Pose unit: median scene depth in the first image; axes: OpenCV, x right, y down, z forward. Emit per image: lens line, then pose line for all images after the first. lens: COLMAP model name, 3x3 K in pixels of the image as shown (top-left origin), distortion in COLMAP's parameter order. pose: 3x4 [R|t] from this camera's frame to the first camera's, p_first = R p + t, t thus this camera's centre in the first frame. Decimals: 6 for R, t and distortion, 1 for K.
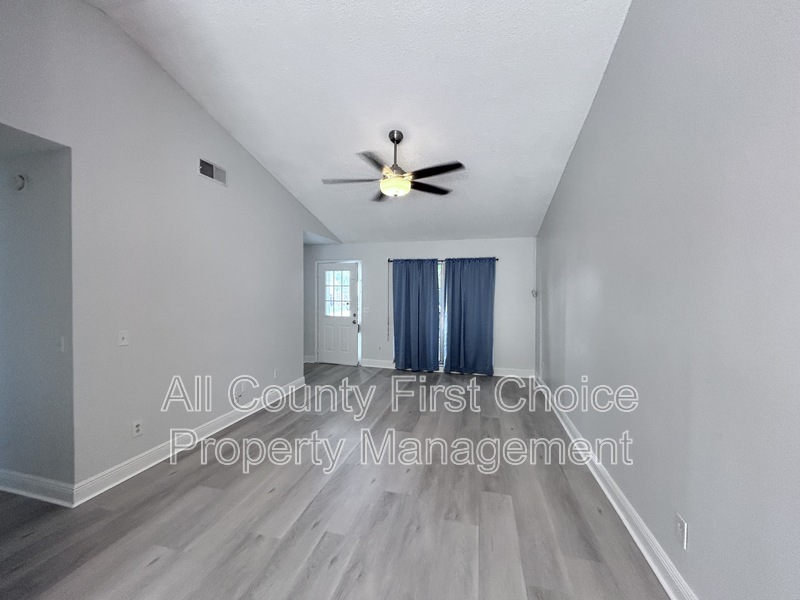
lens RADIAL K [[322.1, 0, 402.1], [0, 322.1, 296.6], [0, 0, 1]] dist [0.002220, -0.000420]
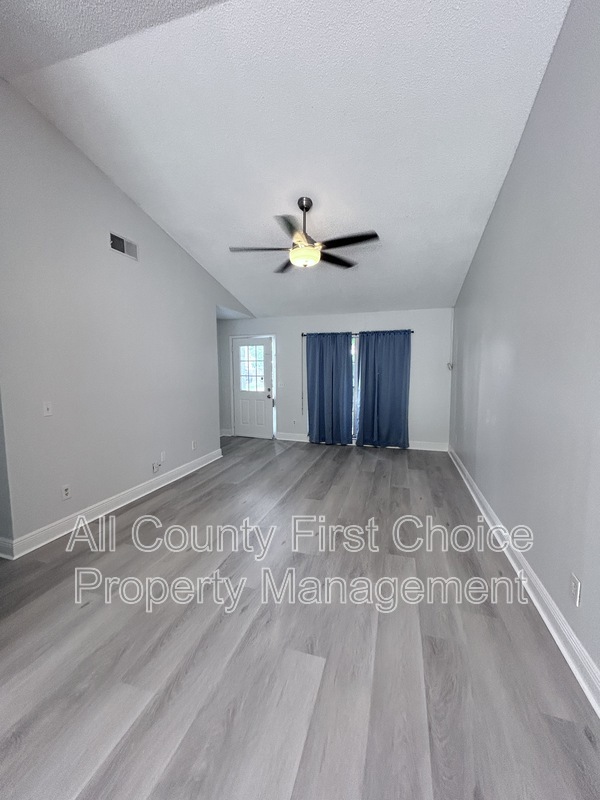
lens RADIAL K [[322.1, 0, 304.0], [0, 322.1, 396.6], [0, 0, 1]] dist [0.002220, -0.000420]
pose [[0.998771, -0.004799, -0.049325, 0.022893], [0.008360, 0.997352, 0.072246, 0.012845], [0.048847, -0.072569, 0.996166, -0.010488]]
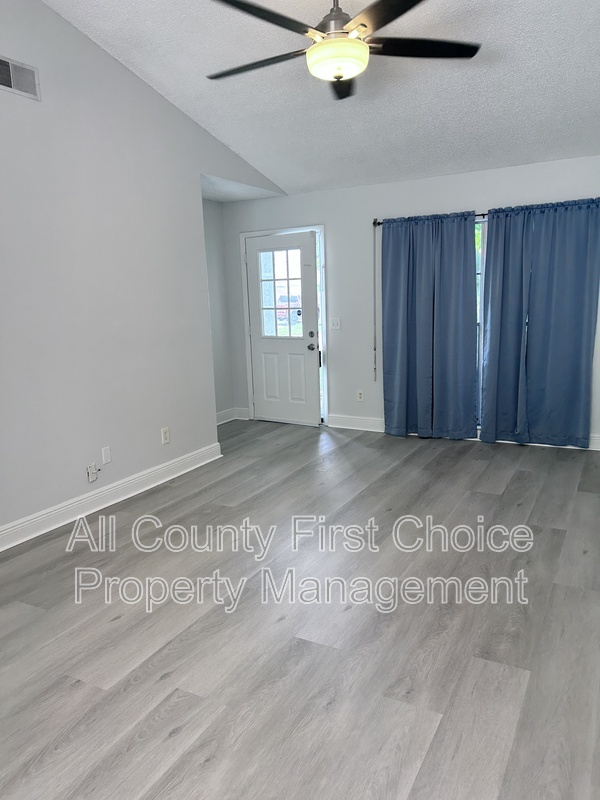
lens RADIAL K [[600.4, 0, 291.3], [0, 600.4, 404.7], [0, 0, 1]] dist [0.037638, -0.034762]
pose [[0.967465, 0.004171, -0.252972, 0.138768], [0.038625, 0.985709, 0.163969, 0.016668], [0.250041, -0.168406, 0.953477, 0.035837]]
